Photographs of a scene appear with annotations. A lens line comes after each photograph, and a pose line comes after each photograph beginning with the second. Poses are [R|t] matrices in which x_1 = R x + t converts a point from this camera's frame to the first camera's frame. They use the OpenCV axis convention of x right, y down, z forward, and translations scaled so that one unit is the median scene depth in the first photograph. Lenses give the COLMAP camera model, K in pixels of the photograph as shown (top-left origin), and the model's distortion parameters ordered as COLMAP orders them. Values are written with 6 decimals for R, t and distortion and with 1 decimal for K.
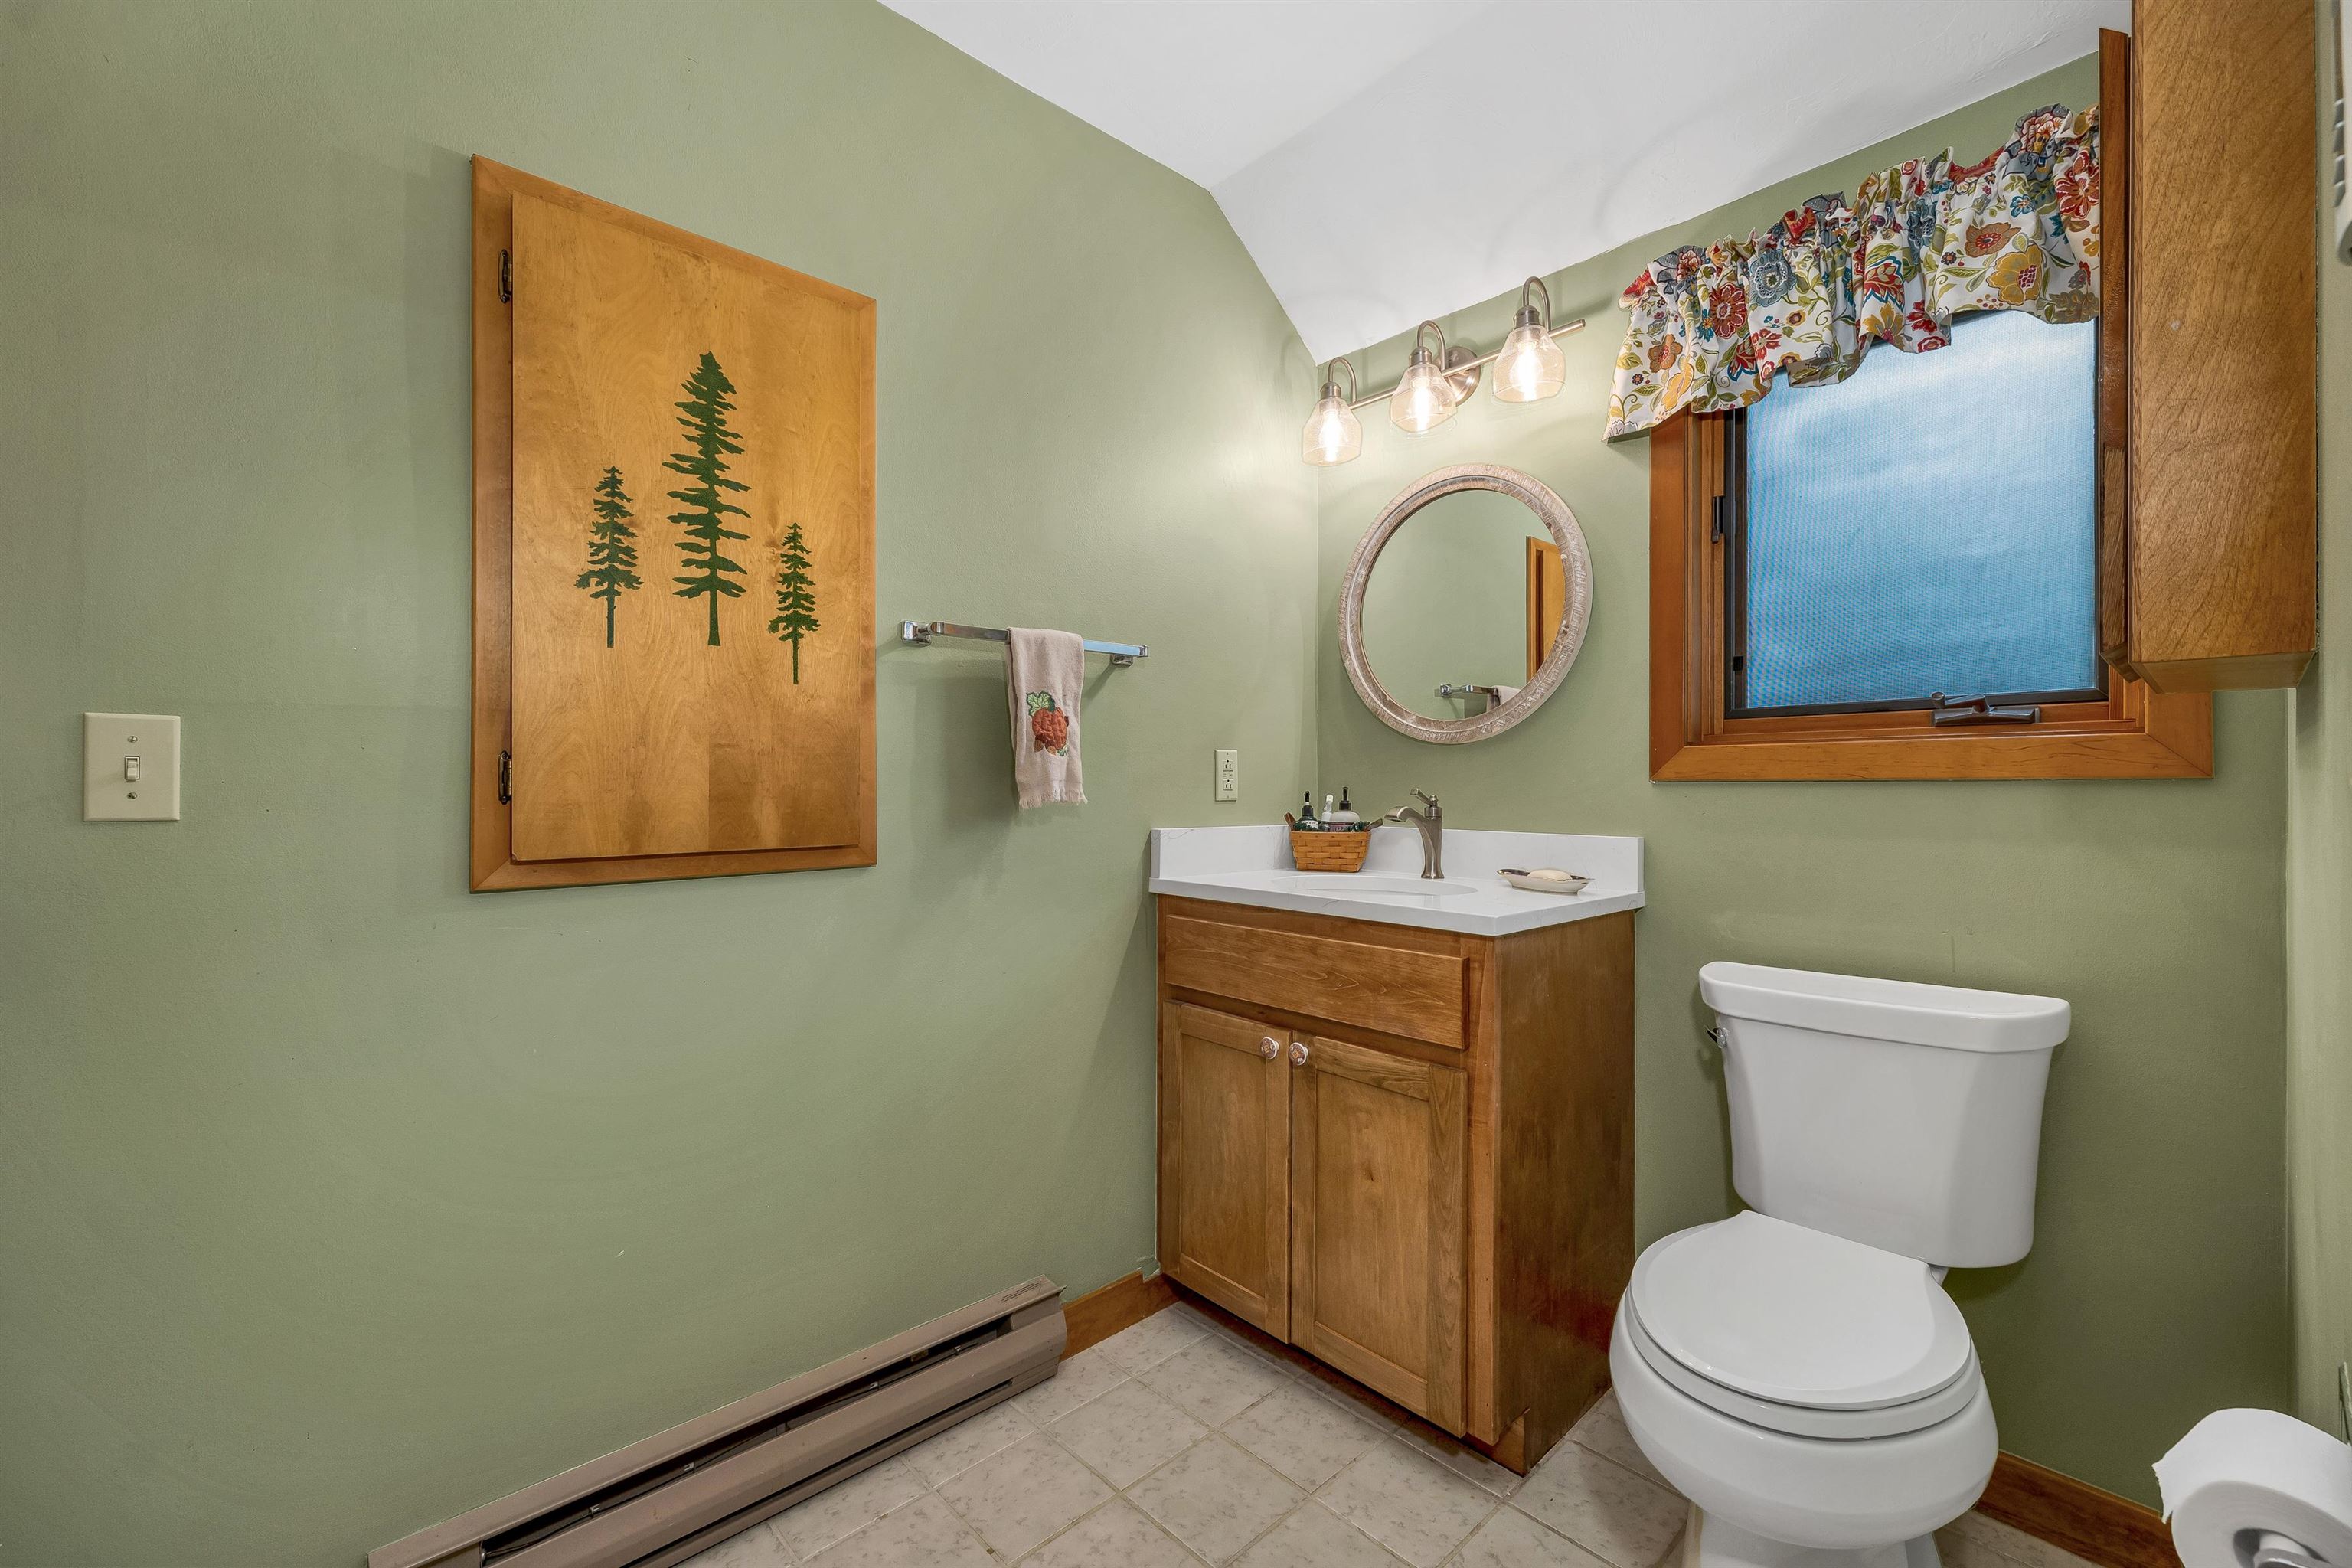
lens RADIAL K [[997.0, 0, 1177.4], [0, 997.0, 779.5], [0, 0, 1]] dist [0.003351, -0.001224]
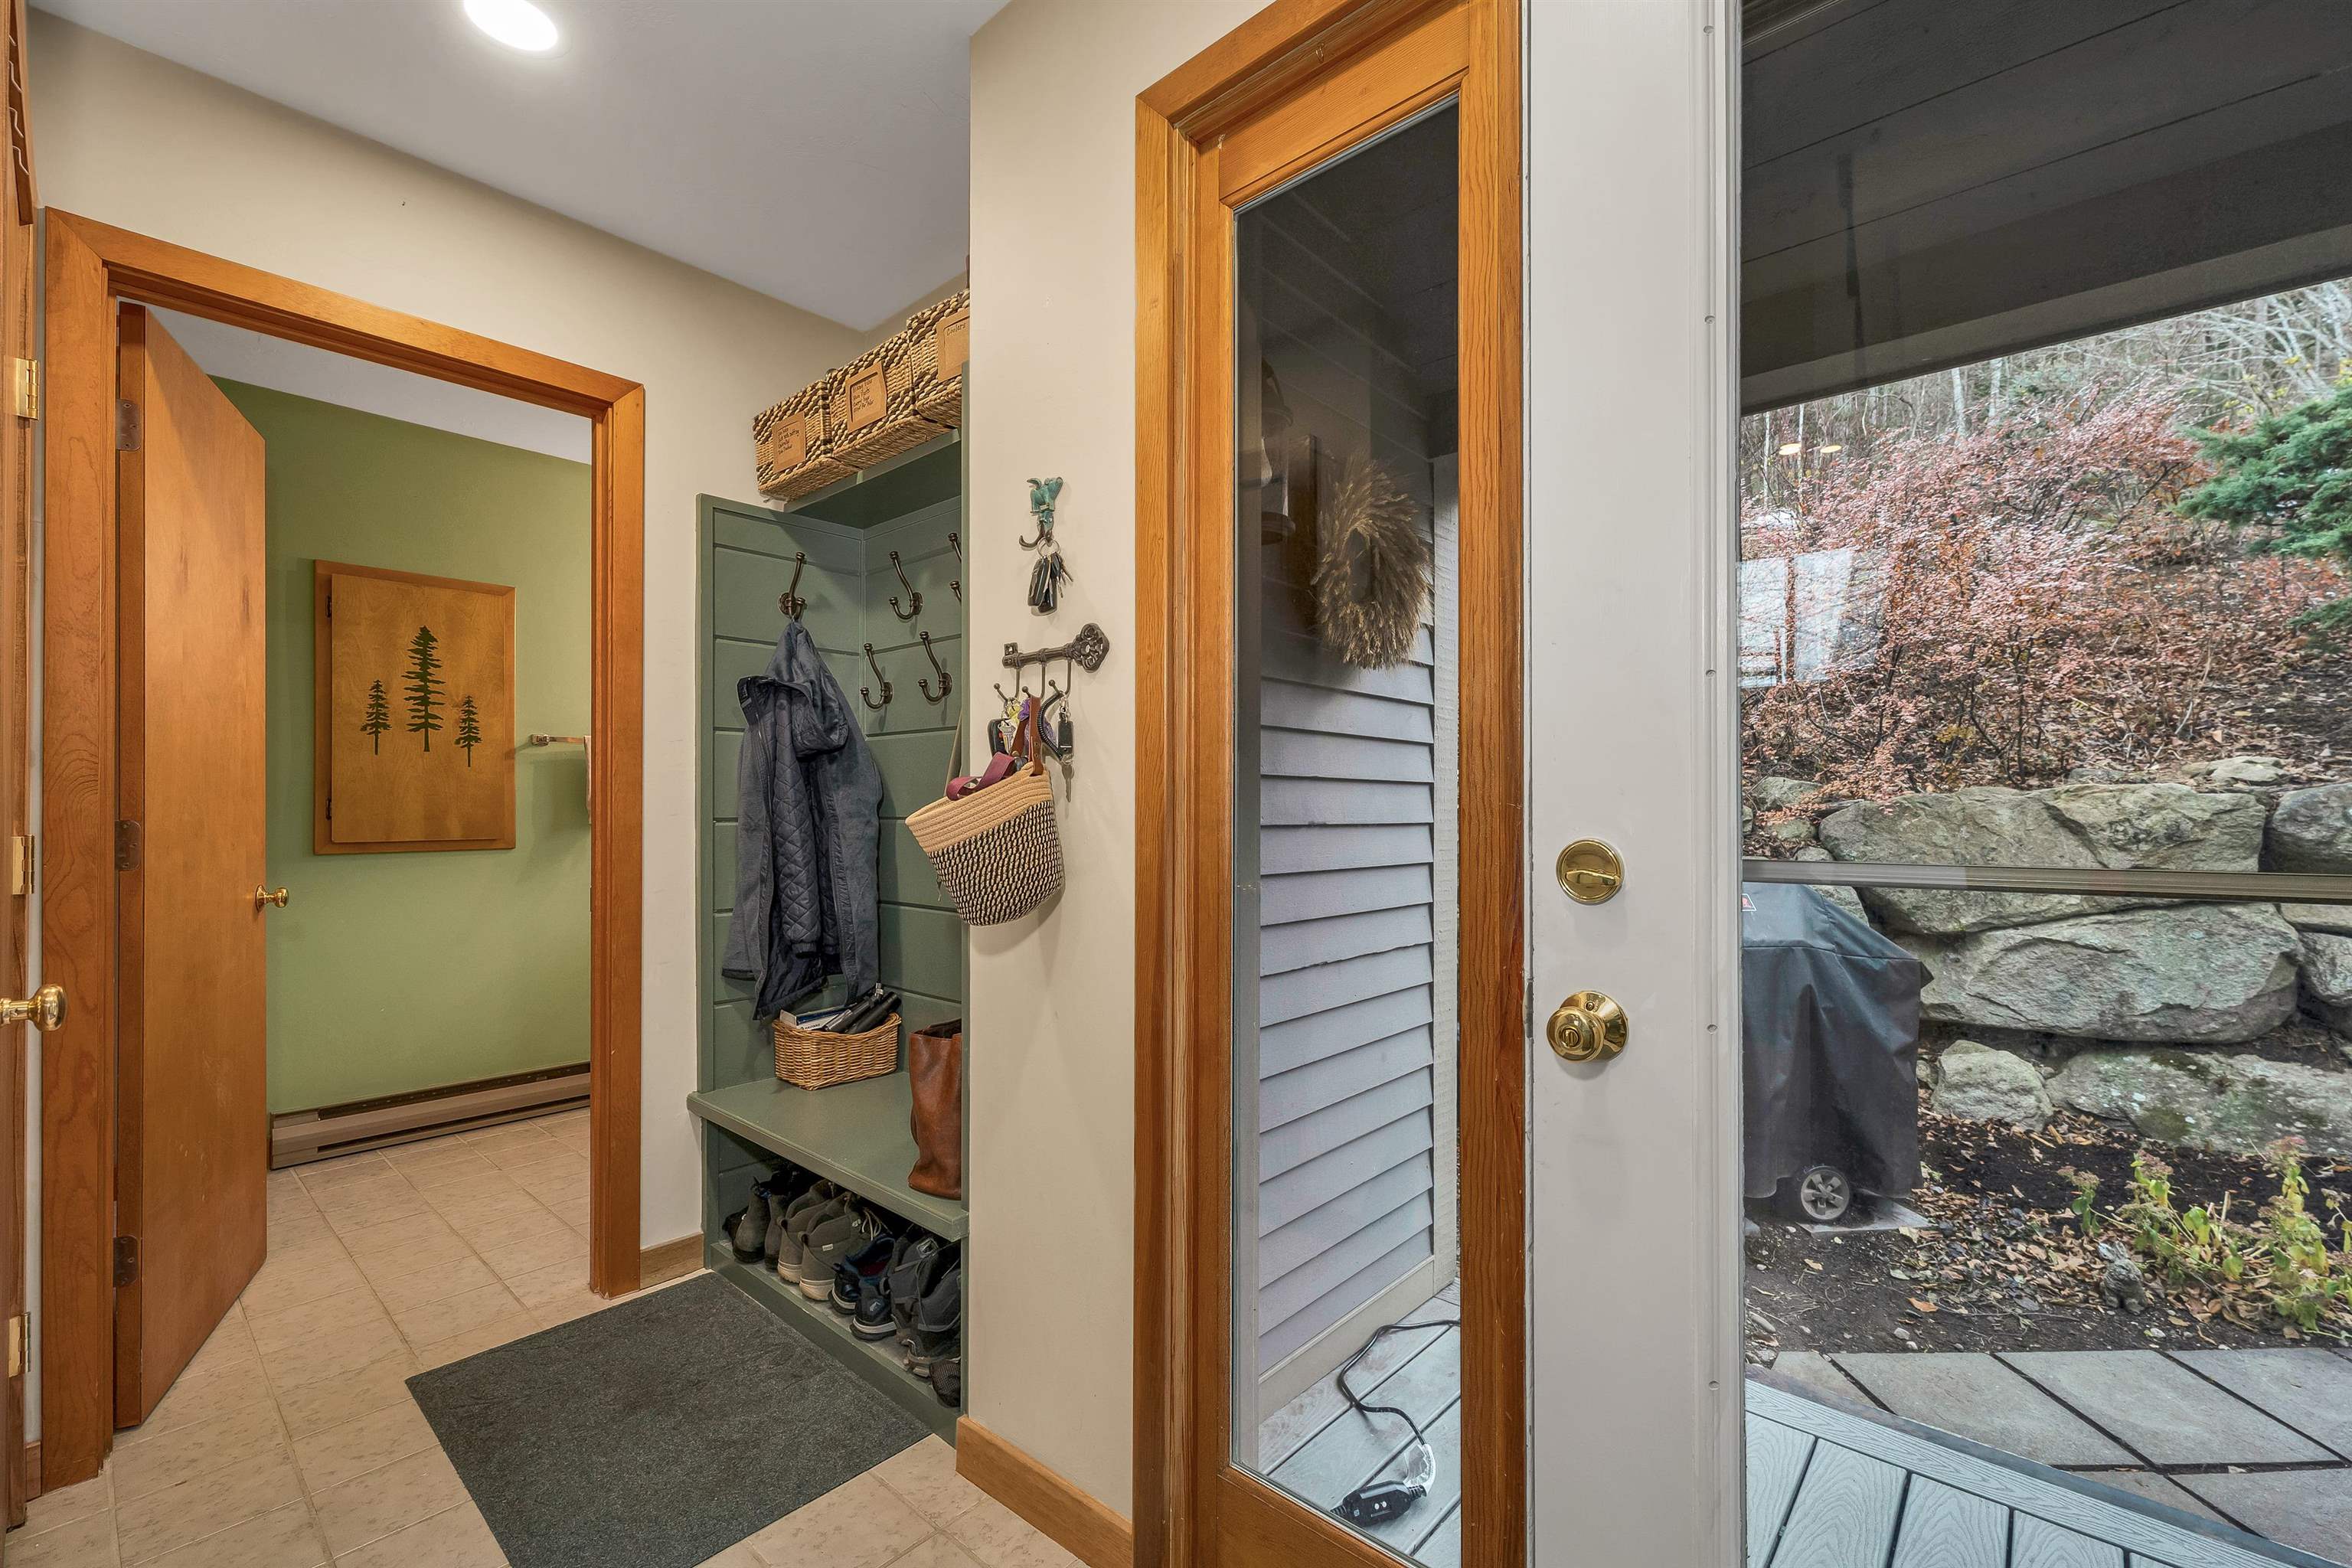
lens RADIAL K [[997.0, 0, 1174.1], [0, 997.0, 799.0], [0, 0, 1]] dist [0.003351, -0.001224]
pose [[0.993996, -0.004710, 0.109314, 1.007765], [0.005675, 0.999948, -0.008517, 0.005140], [-0.109269, 0.009086, 0.993971, -1.495105]]
